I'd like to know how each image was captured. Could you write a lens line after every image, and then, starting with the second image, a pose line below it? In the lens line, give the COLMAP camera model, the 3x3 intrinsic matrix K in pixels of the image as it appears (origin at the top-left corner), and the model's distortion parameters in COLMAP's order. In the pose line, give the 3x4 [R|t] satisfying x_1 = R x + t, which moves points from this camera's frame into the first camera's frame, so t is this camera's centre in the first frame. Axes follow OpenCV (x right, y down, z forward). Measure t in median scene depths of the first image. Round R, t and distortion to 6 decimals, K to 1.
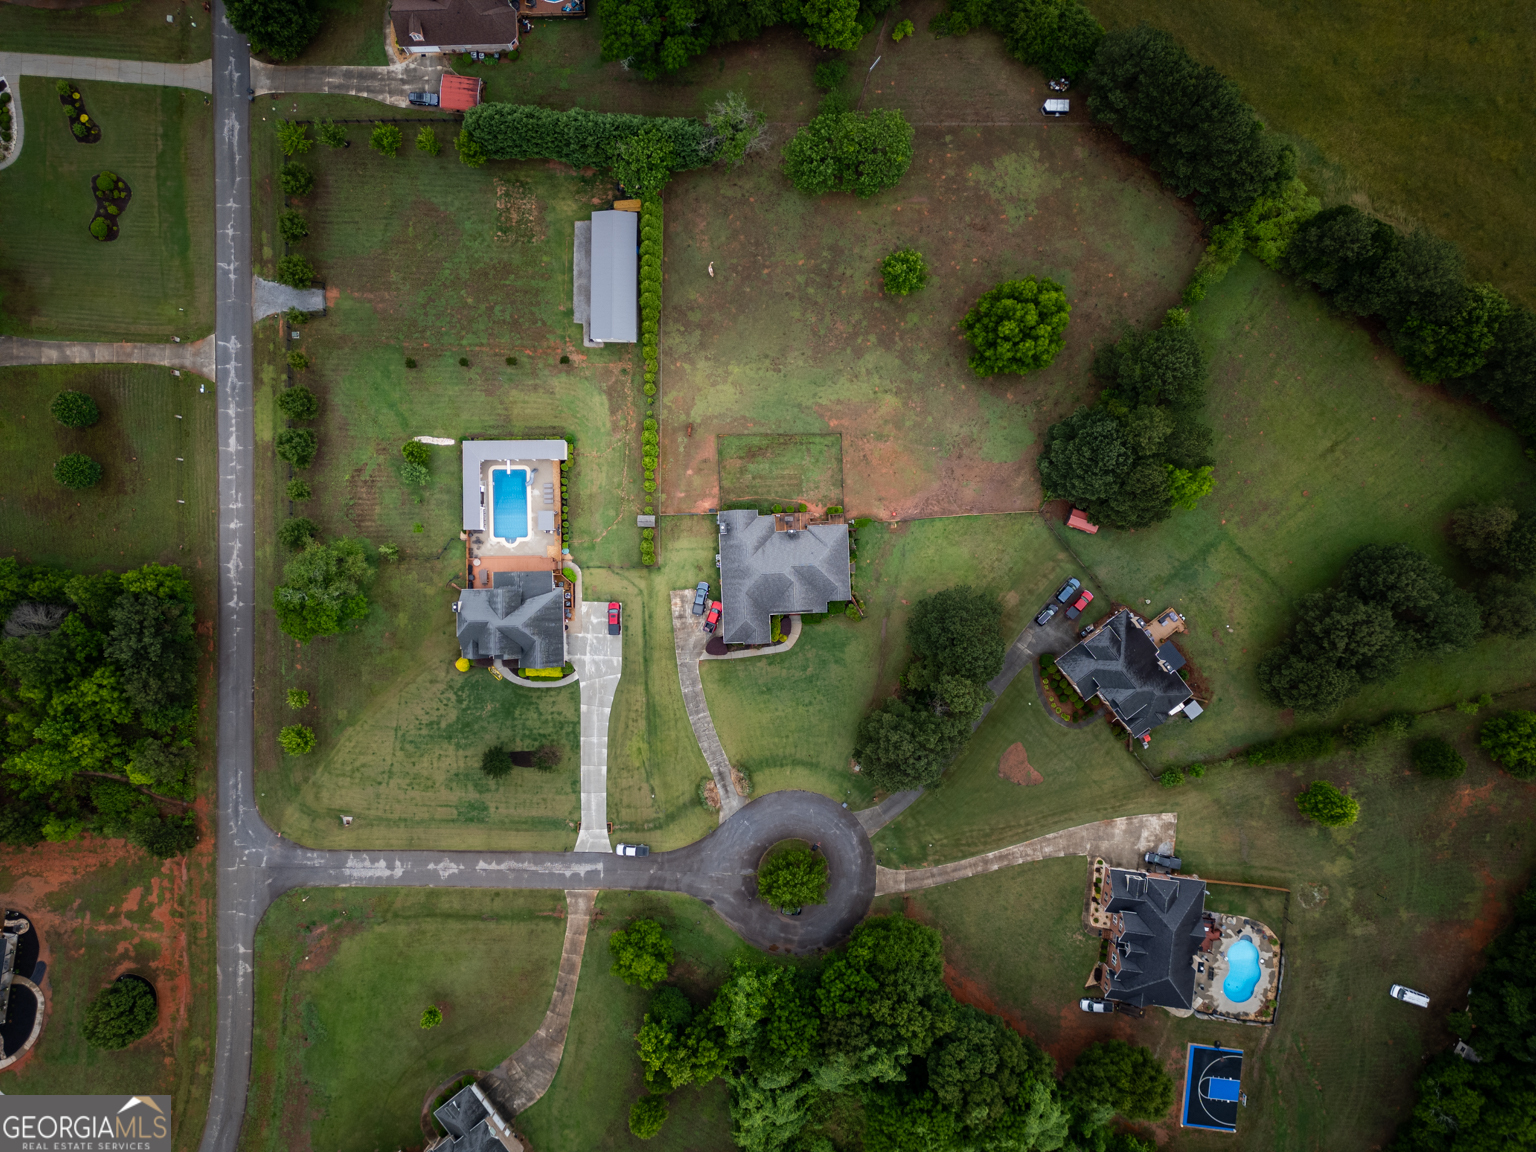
lens RADIAL K [[1071.3, 0, 769.3], [0, 1071.3, 570.0], [0, 0, 1]] dist [0.079714, -0.077407]
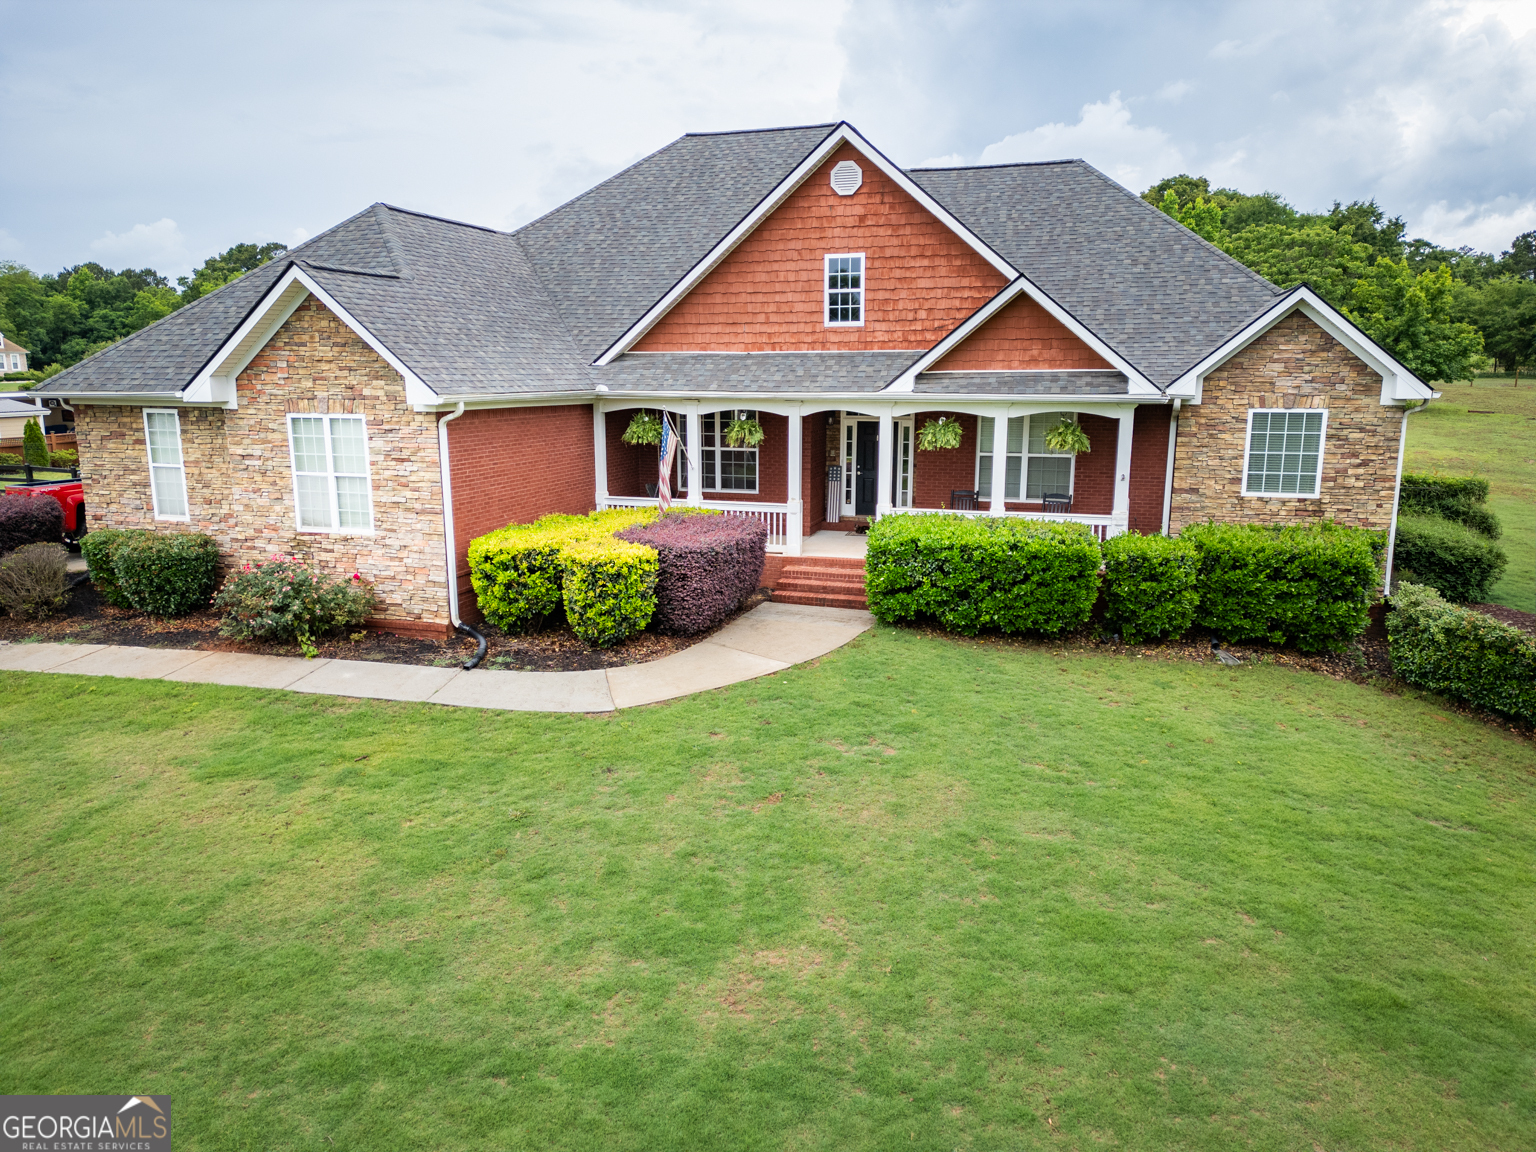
lens RADIAL K [[1071.9, 0, 771.1], [0, 1071.9, 575.8], [0, 0, 1]] dist [0.072579, -0.069185]
pose [[0.940331, 0.078297, -0.331130, 0.051714], [-0.340061, 0.182840, -0.922458, 0.134245], [-0.011681, 0.980020, 0.198556, 0.961714]]
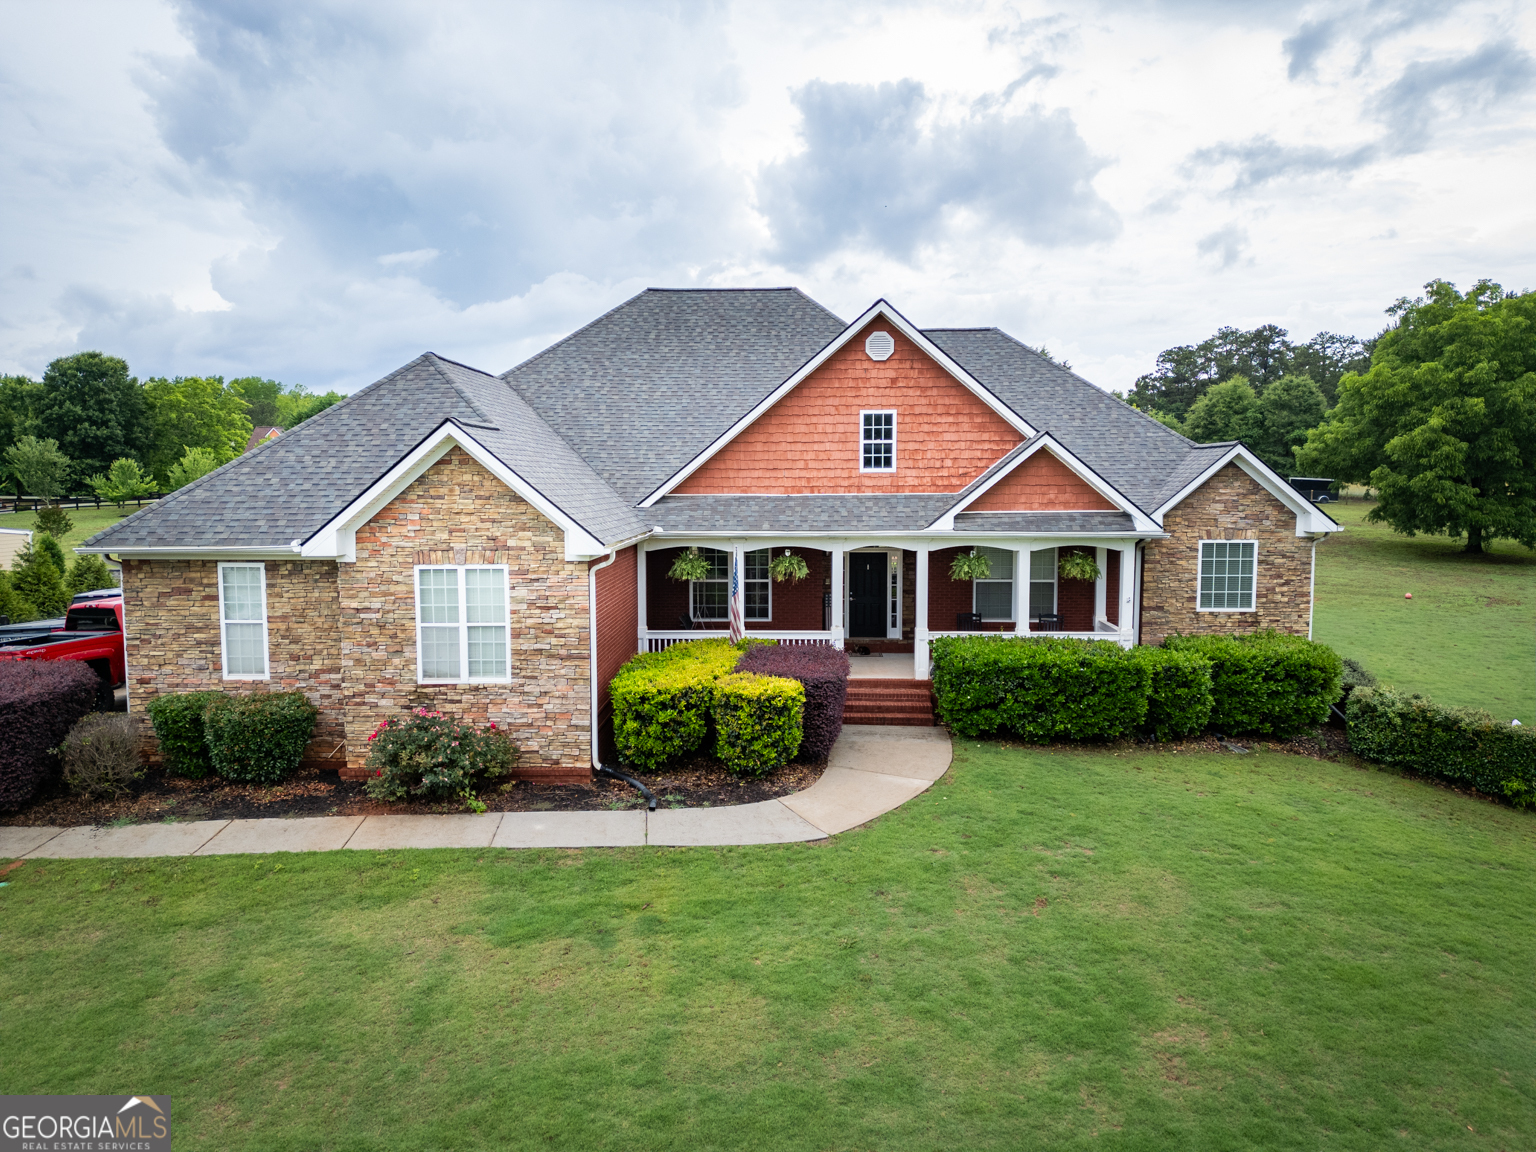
lens RADIAL K [[1071.3, 0, 769.3], [0, 1071.3, 570.0], [0, 0, 1]] dist [0.079714, -0.077407]
pose [[0.997809, 0.017218, -0.063887, 0.019068], [-0.065155, 0.087461, -0.994035, 0.148352], [-0.011528, 0.996019, 0.088391, 0.959148]]
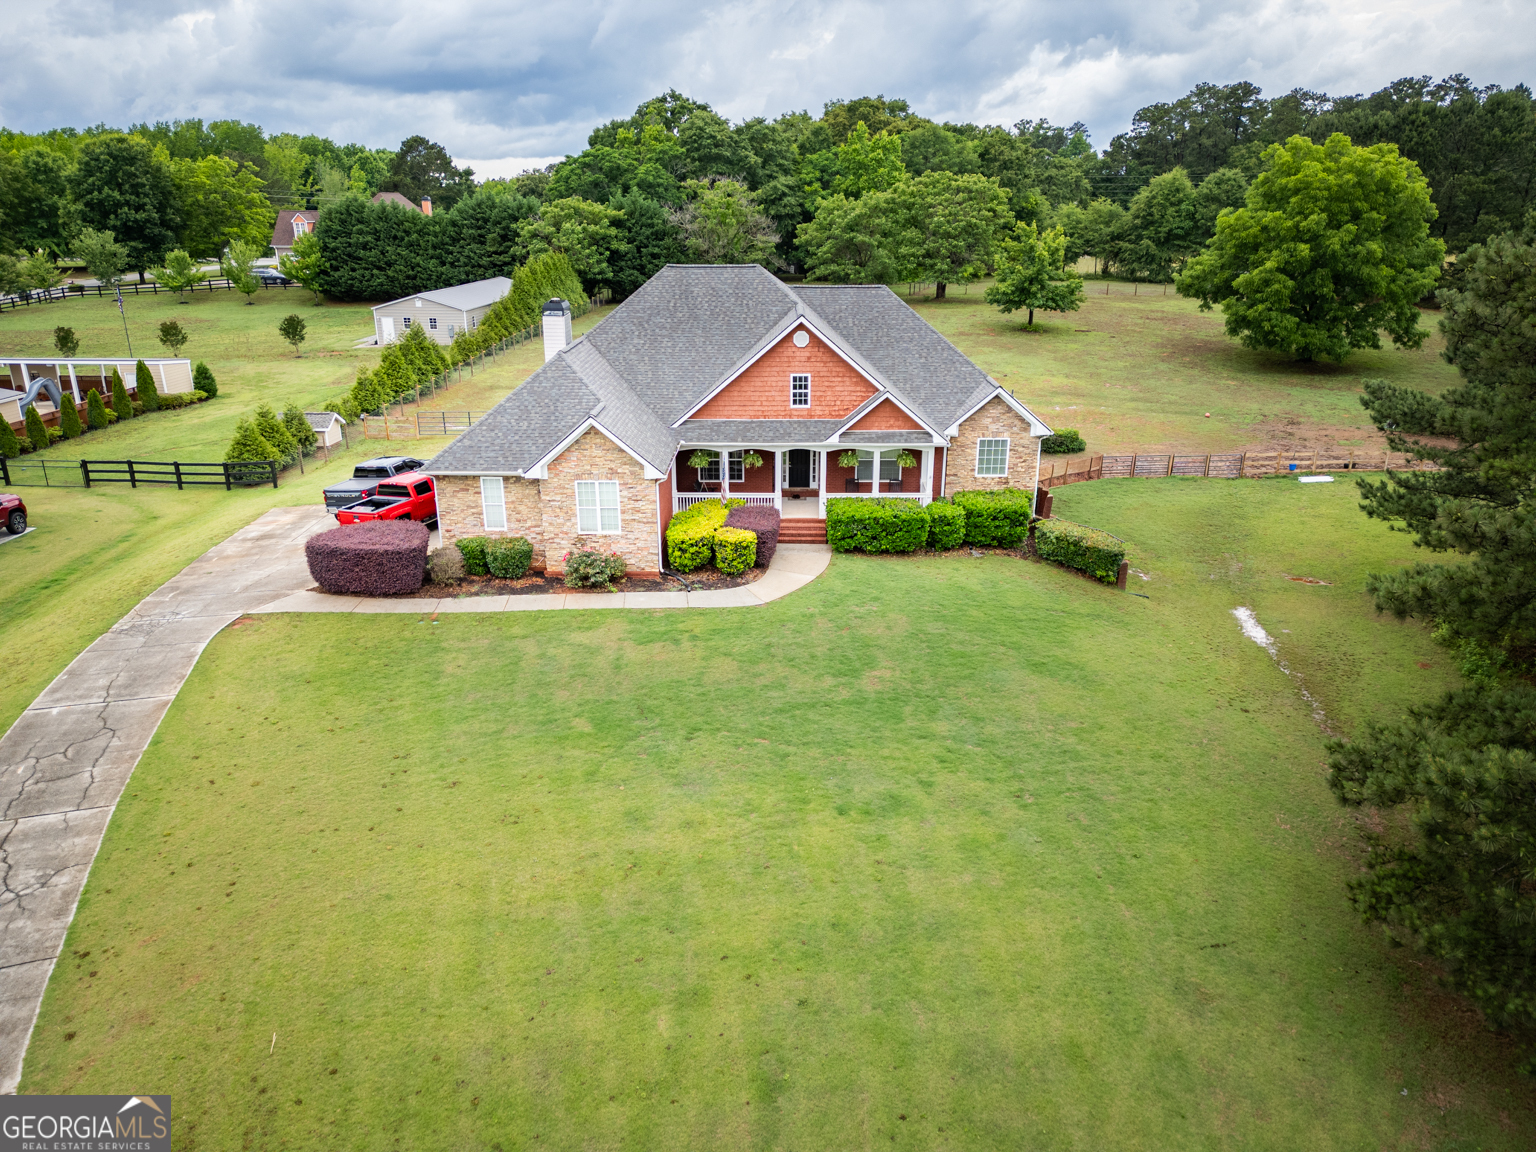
lens RADIAL K [[1067.9, 0, 768.0], [0, 1067.9, 576.0], [0, 0, 1]] dist [0.091202, -0.094290]
pose [[0.998380, 0.029600, -0.048588, 0.027827], [-0.055655, 0.330888, -0.942027, 0.241083], [-0.011807, 0.943206, 0.331999, 0.920870]]
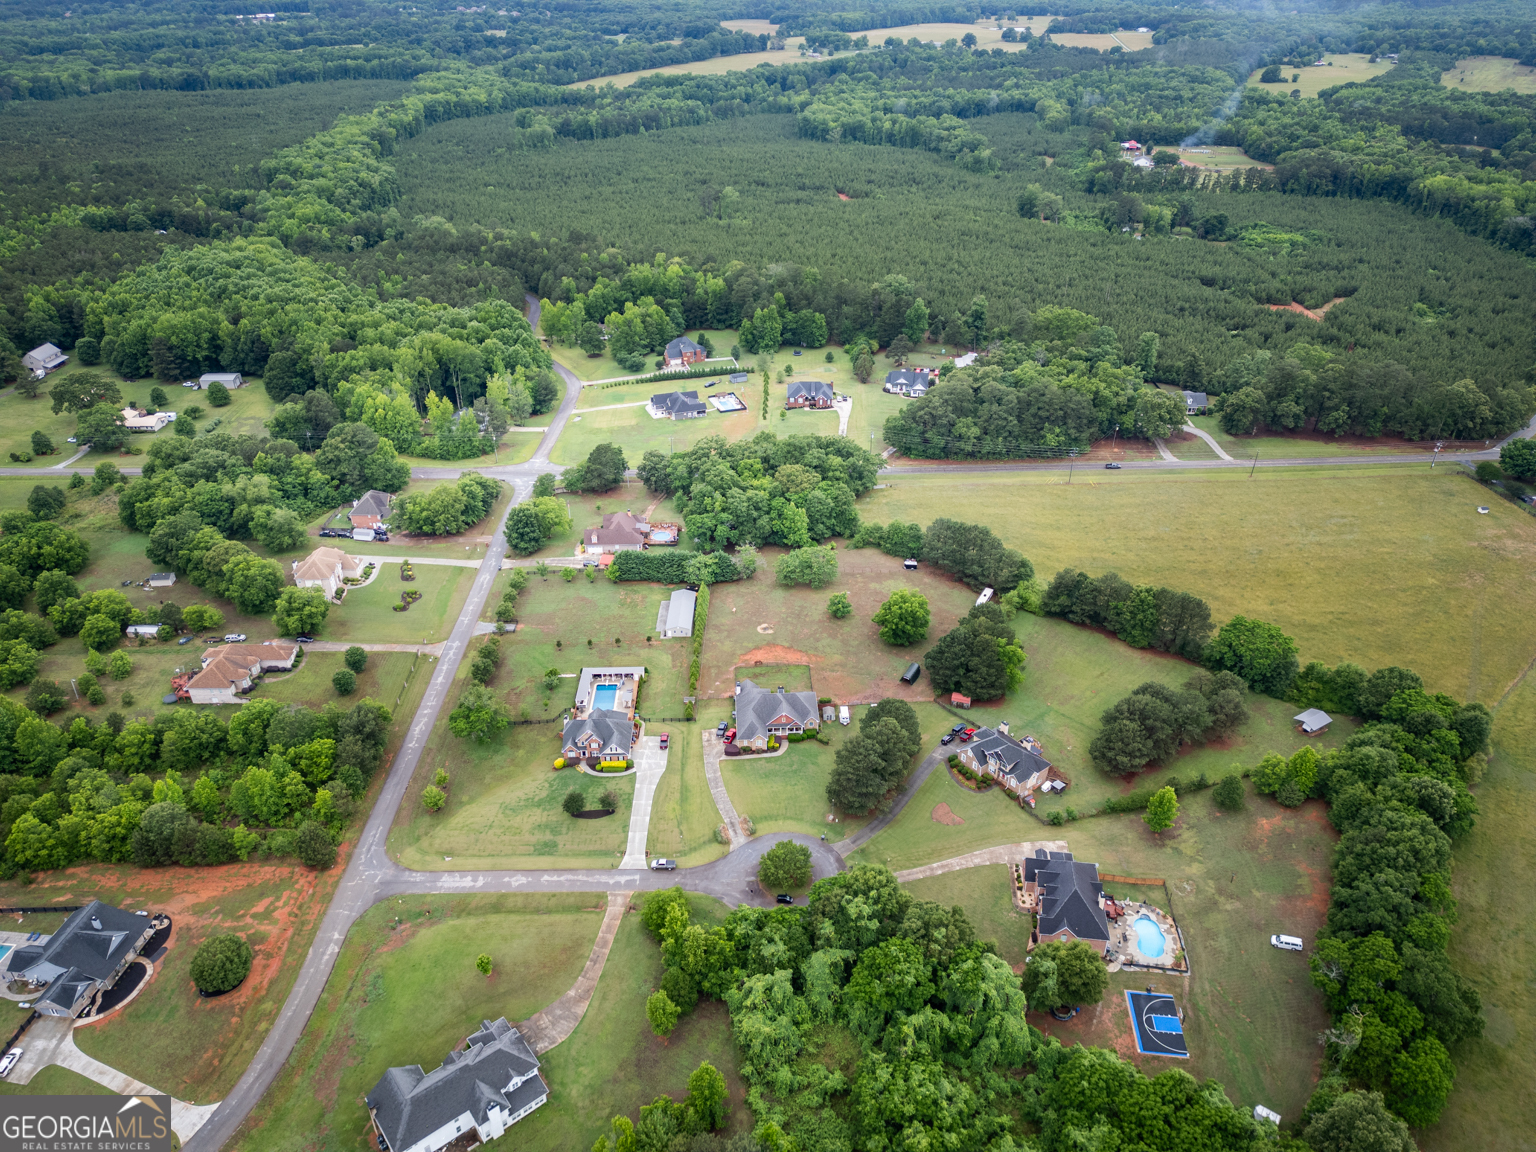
lens RADIAL K [[1071.9, 0, 771.1], [0, 1071.9, 575.8], [0, 0, 1]] dist [0.072579, -0.069185]
pose [[0.999874, 0.008989, 0.013111, -0.015940], [0.006626, 0.514030, -0.857746, 1.206511], [-0.014450, 0.857725, 0.513906, 0.020282]]
